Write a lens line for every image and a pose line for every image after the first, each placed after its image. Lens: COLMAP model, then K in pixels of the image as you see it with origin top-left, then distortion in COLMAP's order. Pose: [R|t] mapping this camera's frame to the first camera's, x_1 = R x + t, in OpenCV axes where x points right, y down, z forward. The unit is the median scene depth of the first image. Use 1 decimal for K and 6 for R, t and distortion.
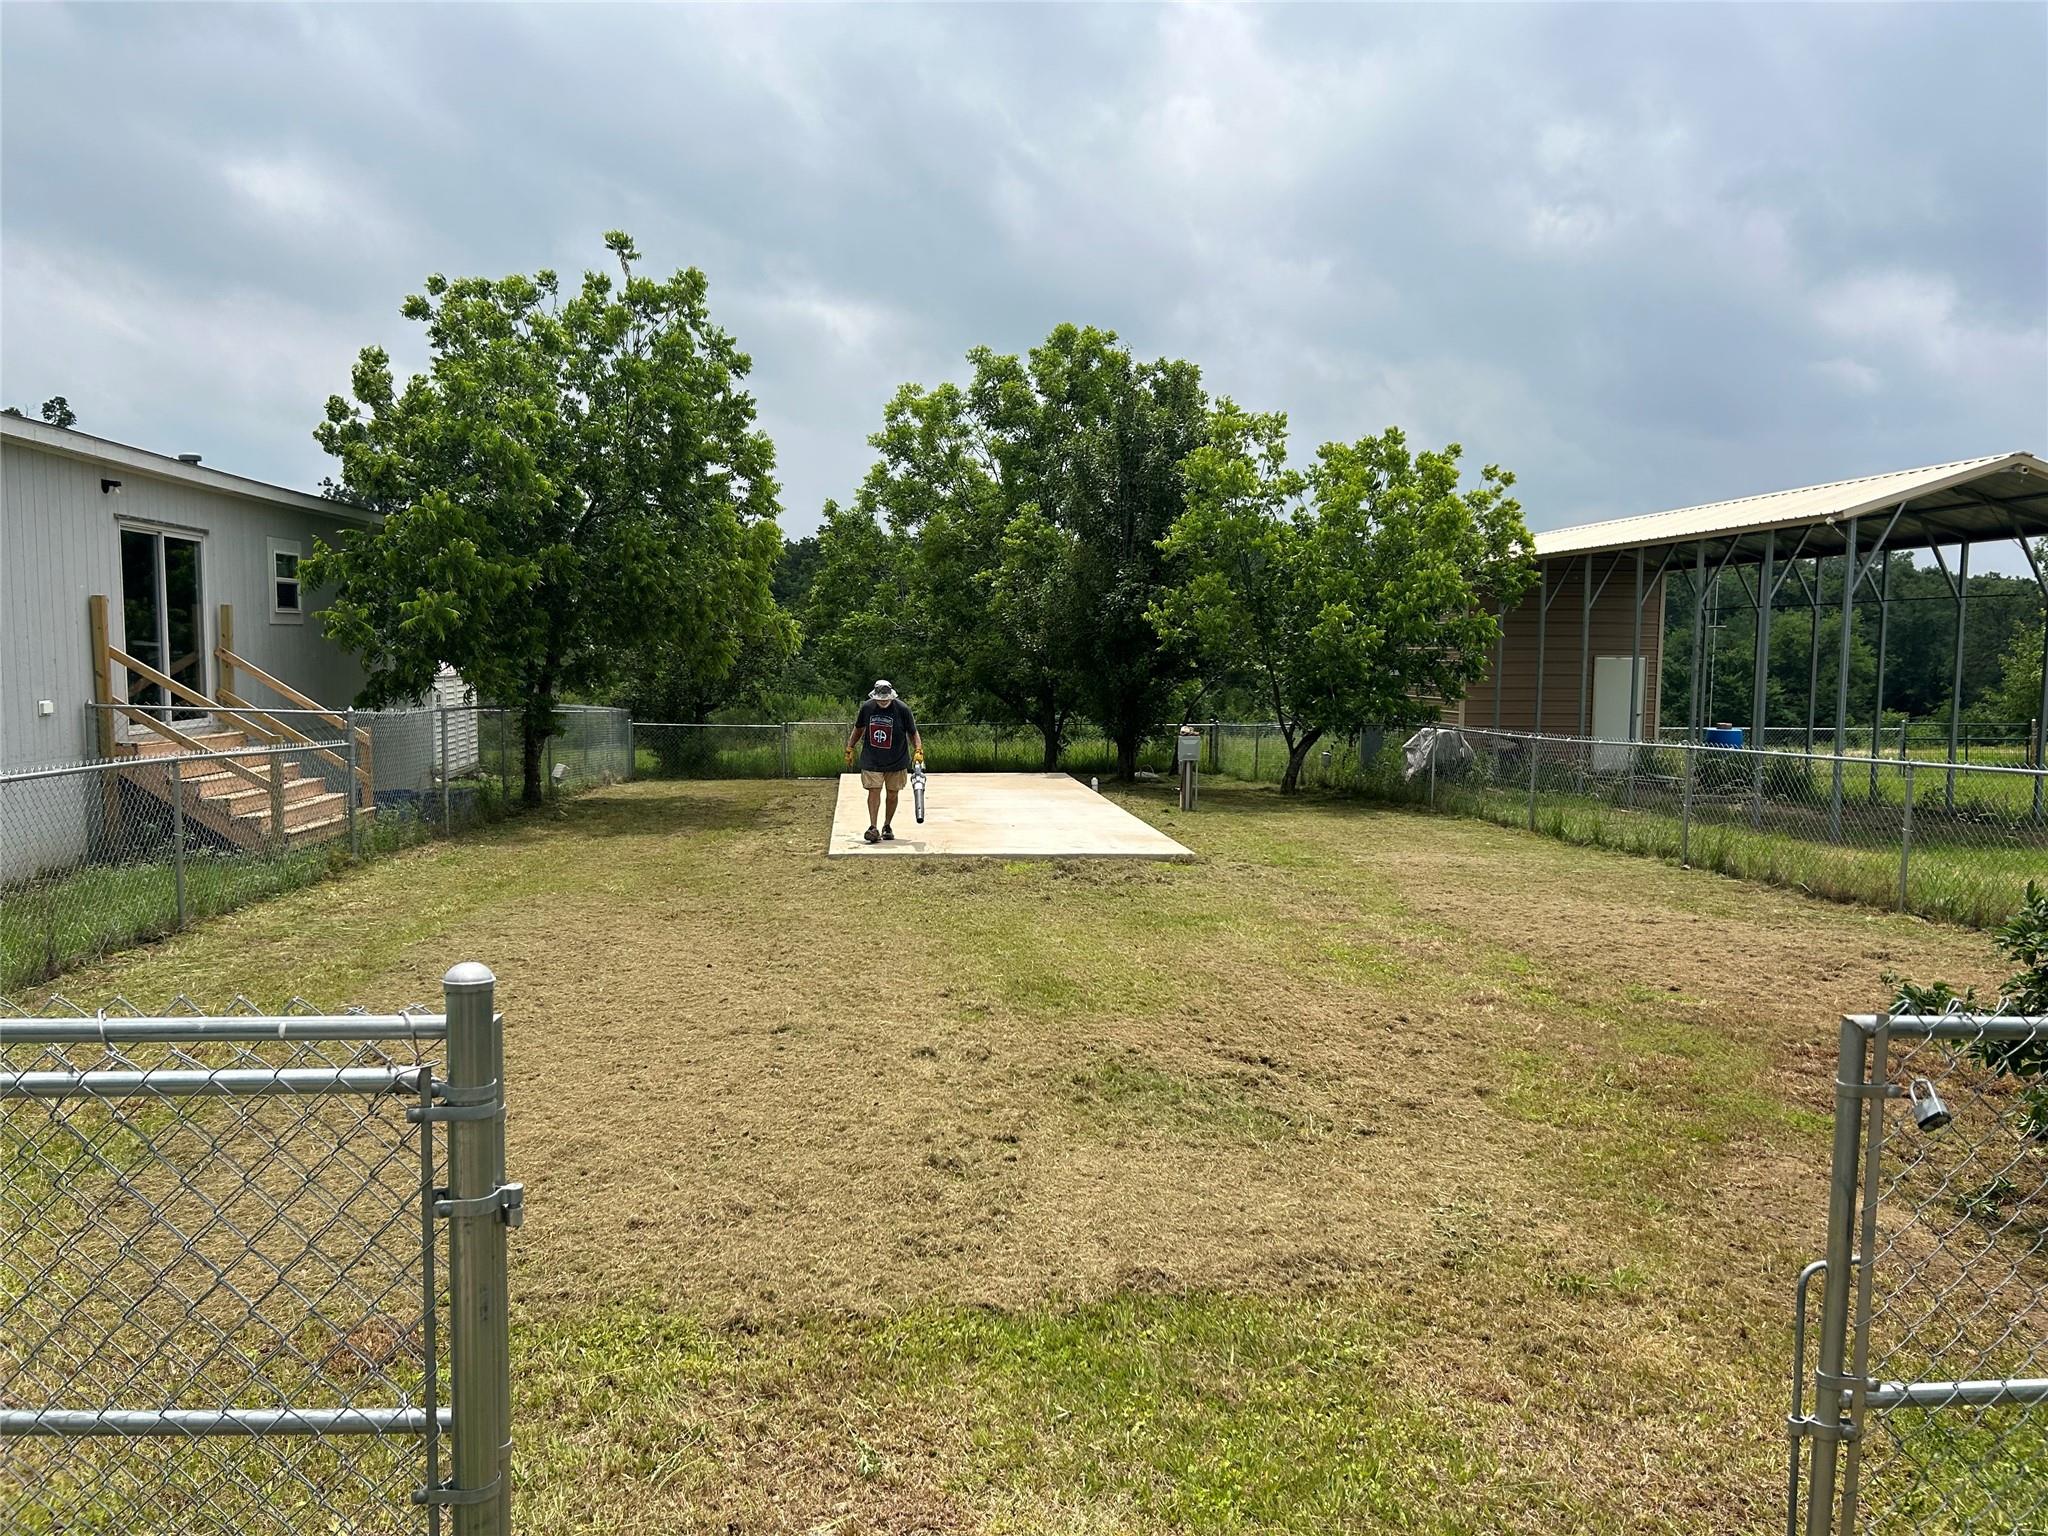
lens RADIAL K [[1495.8, 0, 1015.6], [0, 1495.8, 804.5], [0, 0, 1]] dist [0.026162, -0.000872]
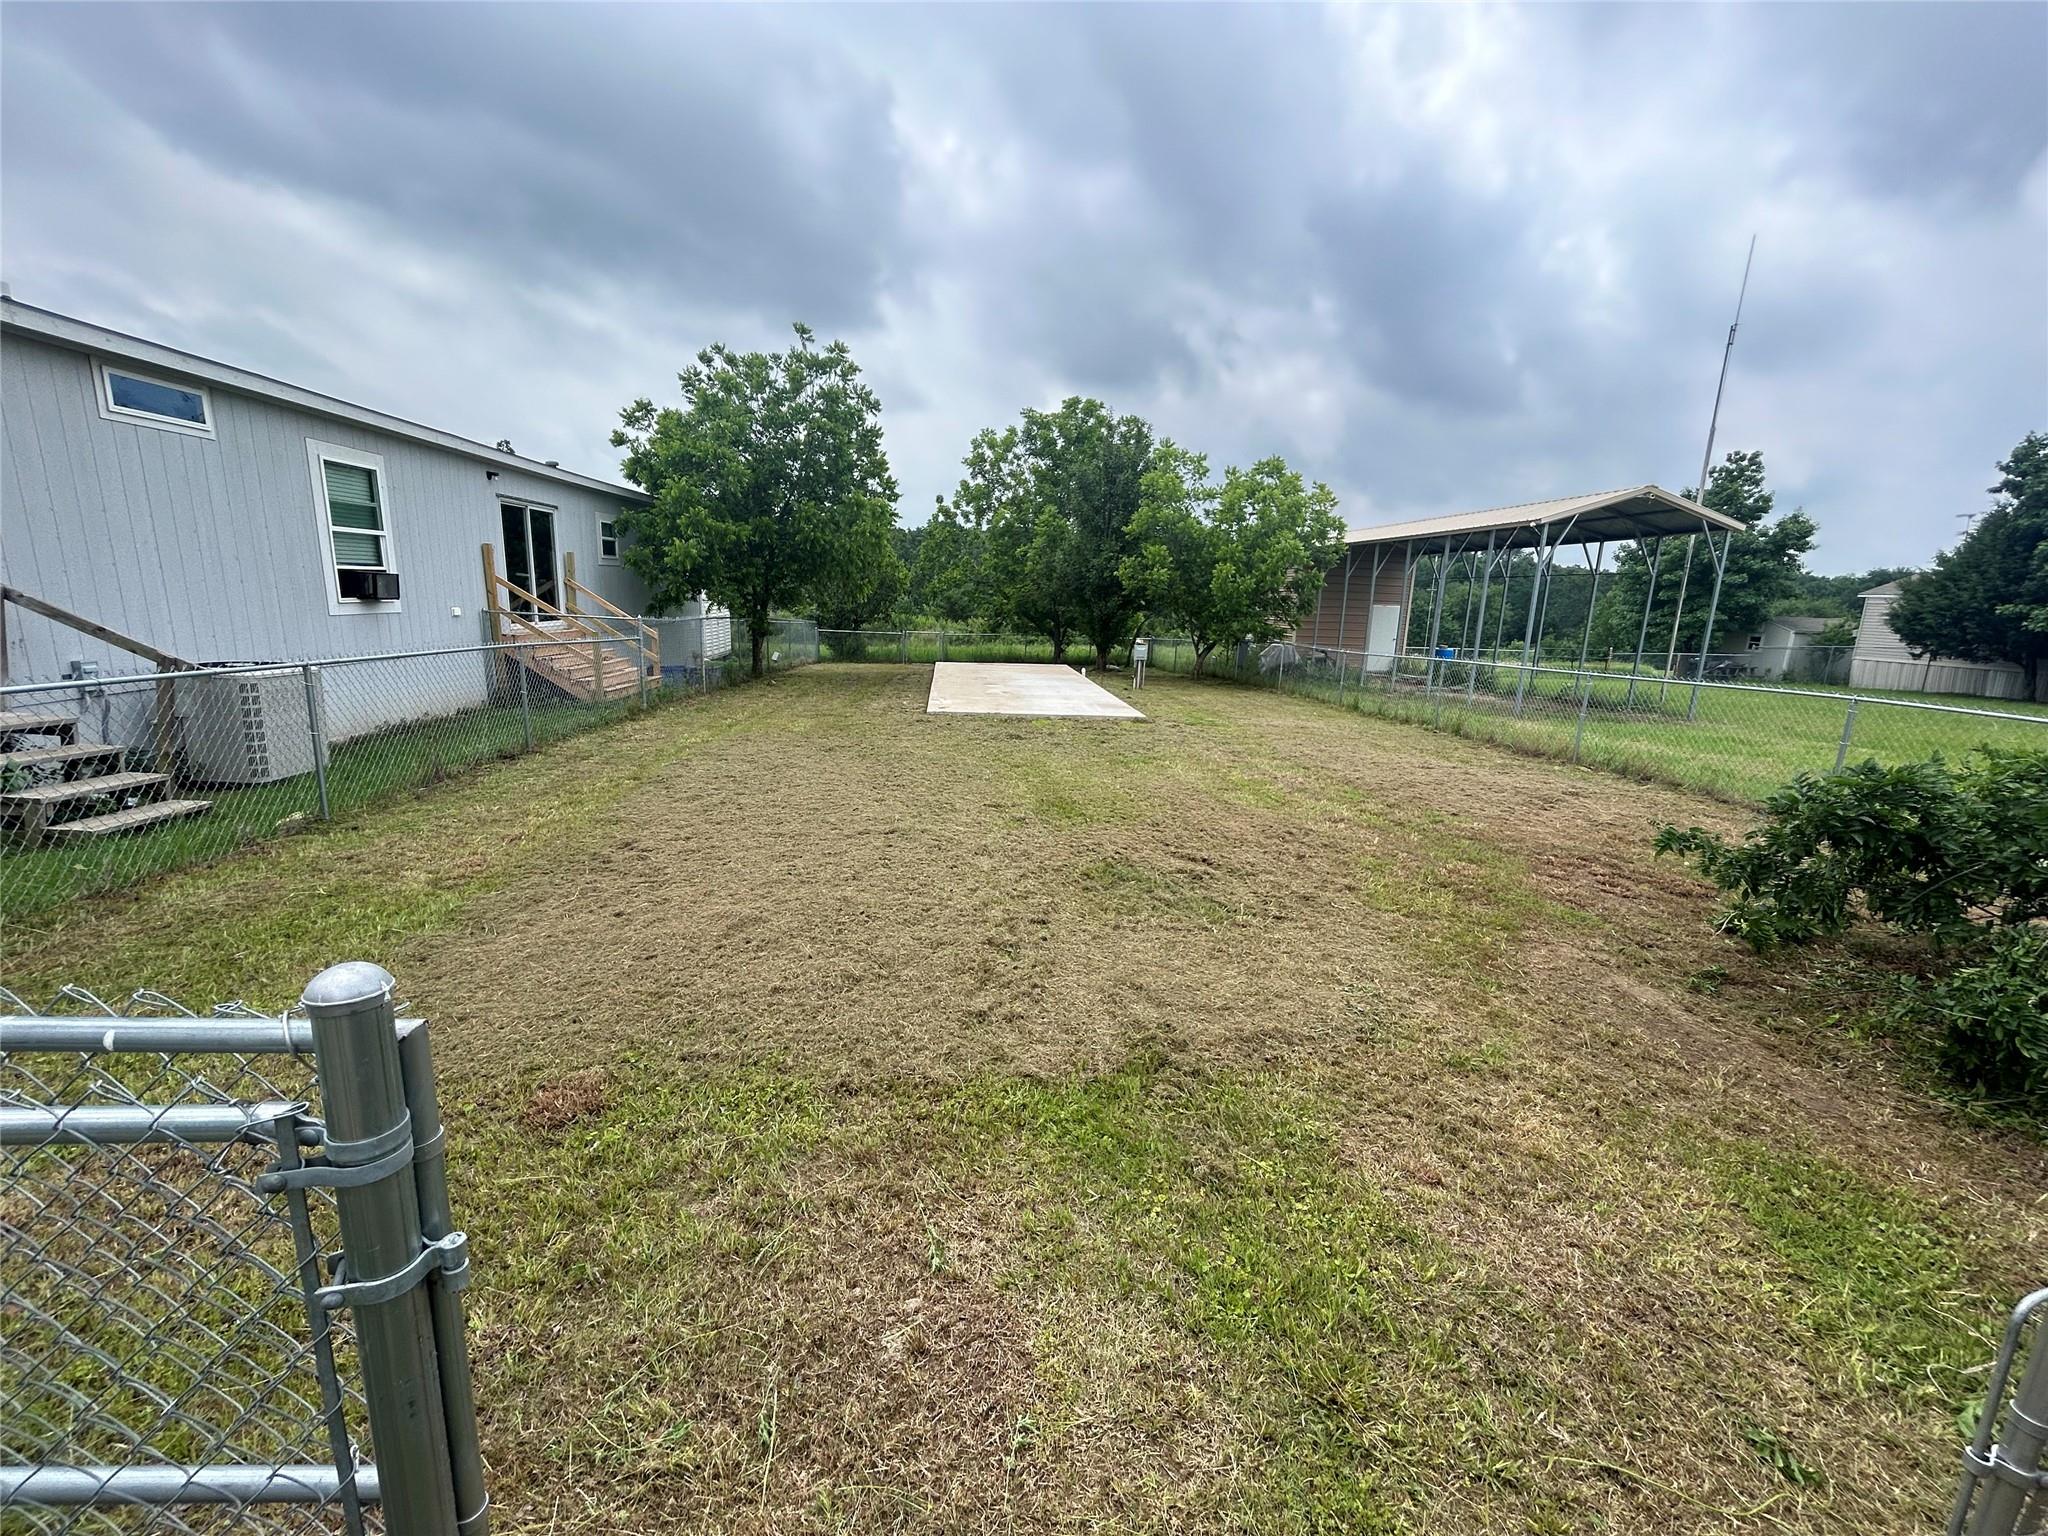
lens RADIAL K [[825.3, 0, 1024.0], [0, 825.3, 768.0], [0, 0, 1]] dist [-0.000526, 0.000080]
pose [[0.999611, 0.026246, -0.009463, -0.009637], [-0.025102, 0.994095, 0.105567, -0.006103], [0.012178, -0.105288, 0.994367, 0.118144]]
